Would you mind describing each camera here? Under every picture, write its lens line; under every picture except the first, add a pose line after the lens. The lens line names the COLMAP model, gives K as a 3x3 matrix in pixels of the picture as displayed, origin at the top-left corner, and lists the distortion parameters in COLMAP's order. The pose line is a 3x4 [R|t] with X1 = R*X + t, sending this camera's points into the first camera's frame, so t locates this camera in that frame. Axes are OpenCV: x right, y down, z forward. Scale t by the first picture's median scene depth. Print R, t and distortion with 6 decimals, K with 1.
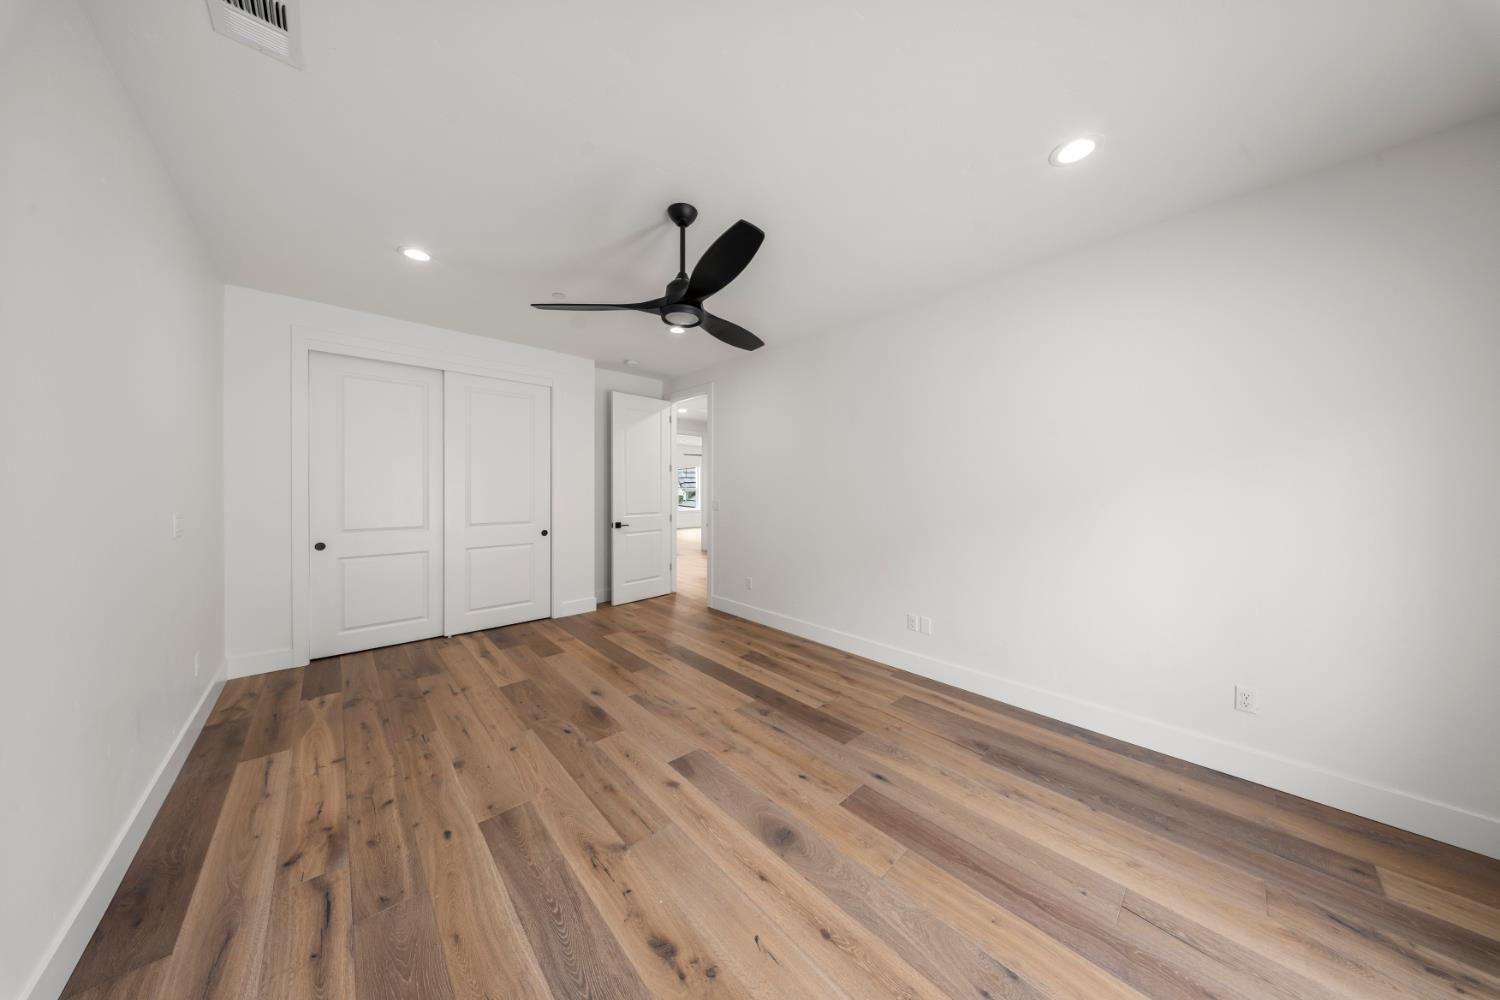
lens RADIAL K [[442.9, 0, 750.1], [0, 442.9, 490.5], [0, 0, 1]] dist [-0.000137, -0.001068]
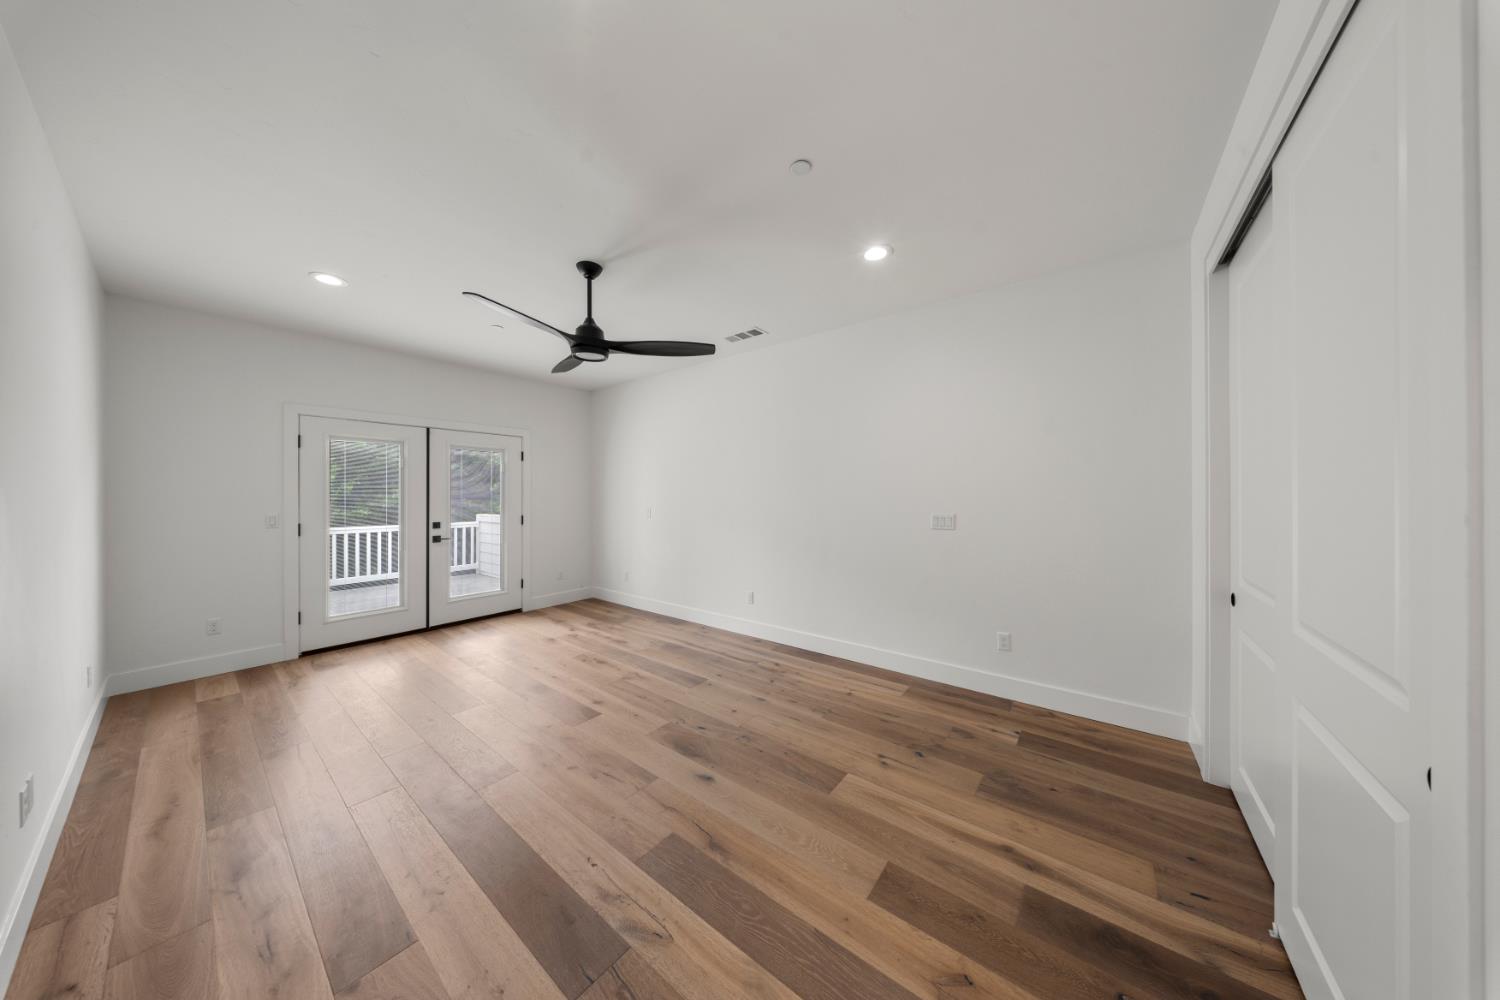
lens RADIAL K [[442.9, 0, 749.1], [0, 442.9, 497.5], [0, 0, 1]] dist [-0.000137, -0.001068]
pose [[-0.988322, -0.001804, -0.152368, -0.373733], [-0.003627, 0.999925, 0.011687, -0.016066], [0.152335, 0.012103, -0.988255, 2.111468]]
